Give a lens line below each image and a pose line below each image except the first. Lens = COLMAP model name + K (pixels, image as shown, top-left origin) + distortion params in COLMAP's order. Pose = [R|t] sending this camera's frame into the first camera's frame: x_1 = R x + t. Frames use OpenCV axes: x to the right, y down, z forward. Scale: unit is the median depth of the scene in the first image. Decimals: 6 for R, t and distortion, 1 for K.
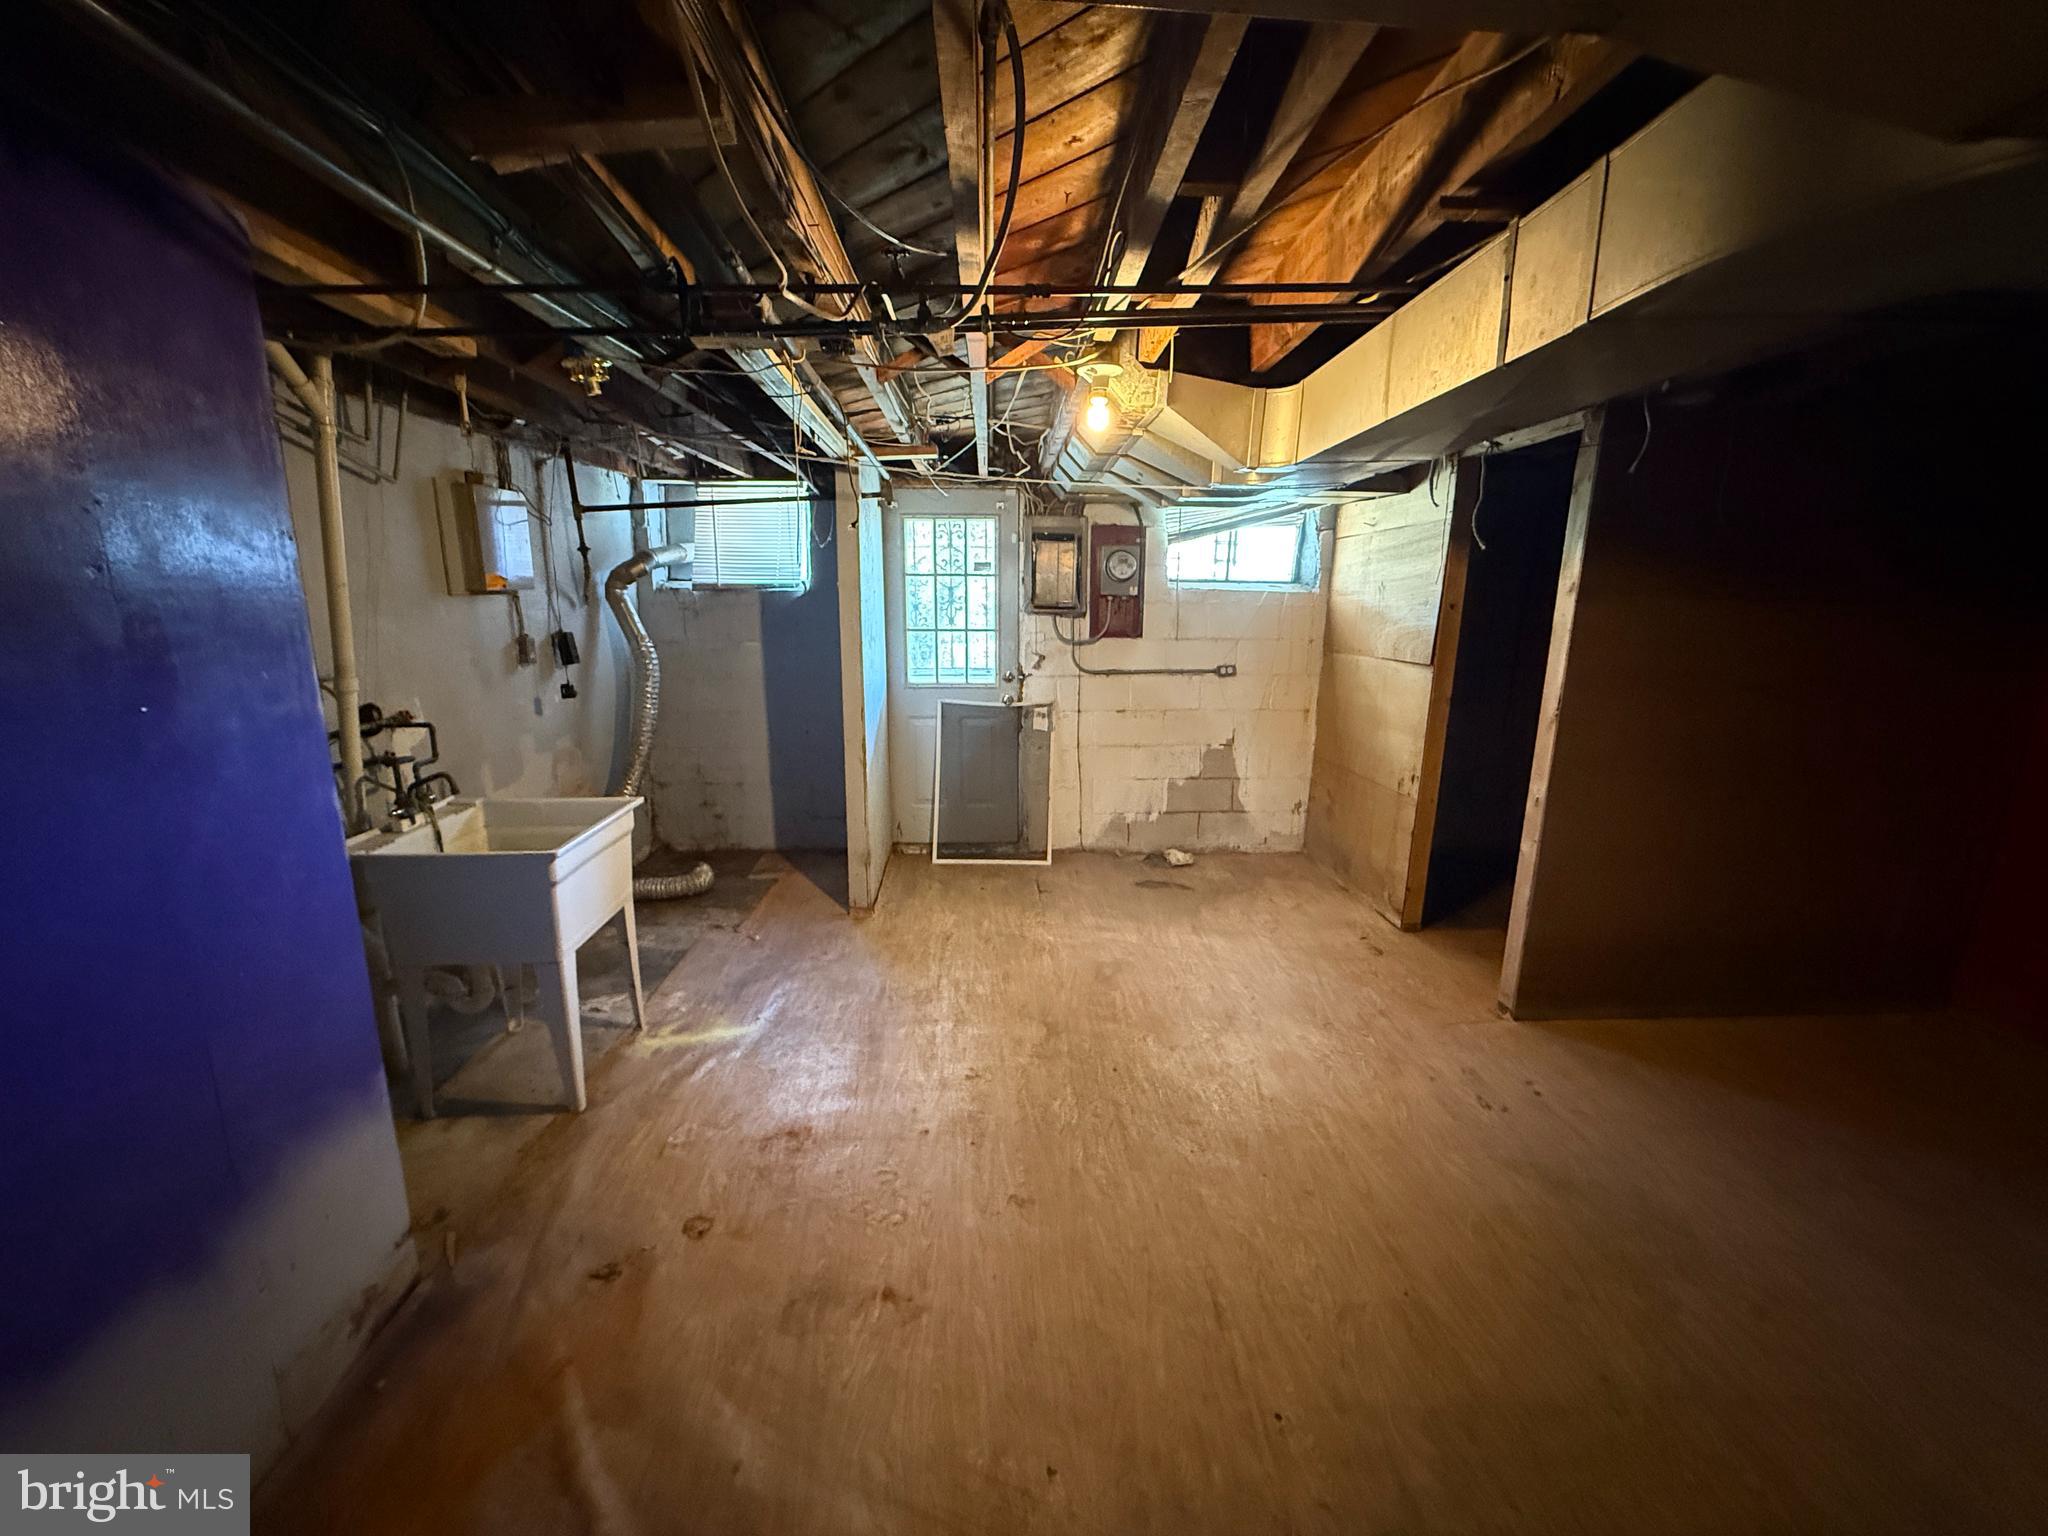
lens RADIAL K [[816.3, 0, 1019.1], [0, 816.3, 767.8], [0, 0, 1]] dist [0.000725, -0.000195]
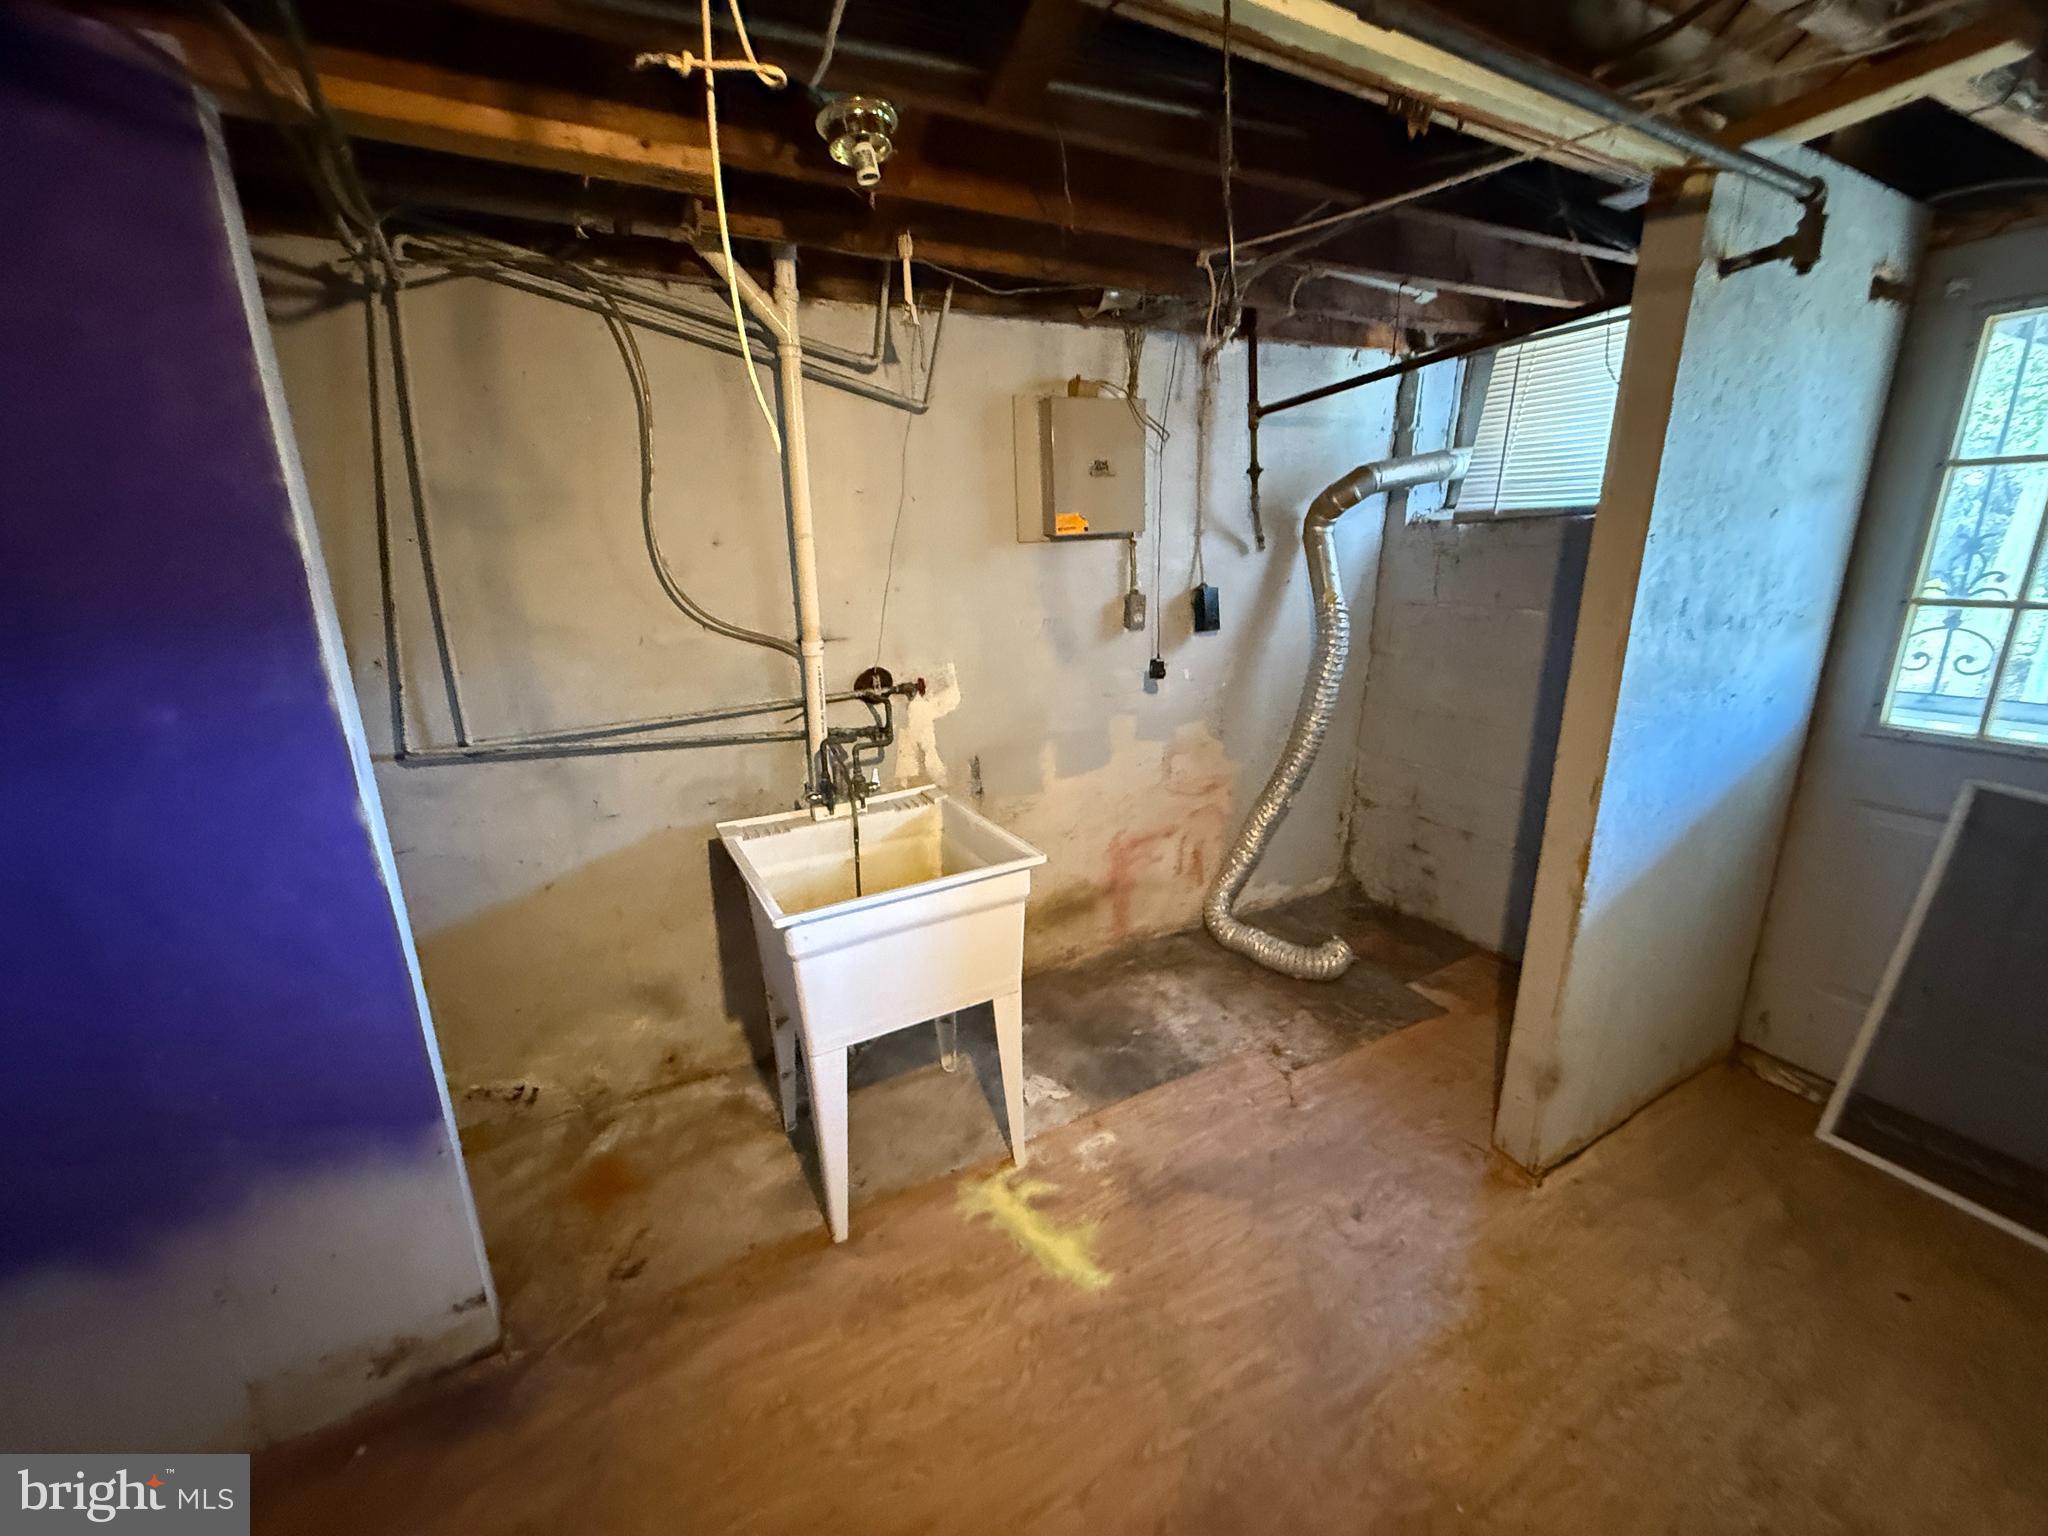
lens RADIAL K [[816.3, 0, 1019.1], [0, 816.3, 767.8], [0, 0, 1]] dist [0.000725, -0.000195]
pose [[0.430331, 0.225872, -0.873955, 0.064080], [-0.160601, 0.971899, 0.172106, -0.109295], [0.888269, 0.066296, 0.454513, 0.530309]]
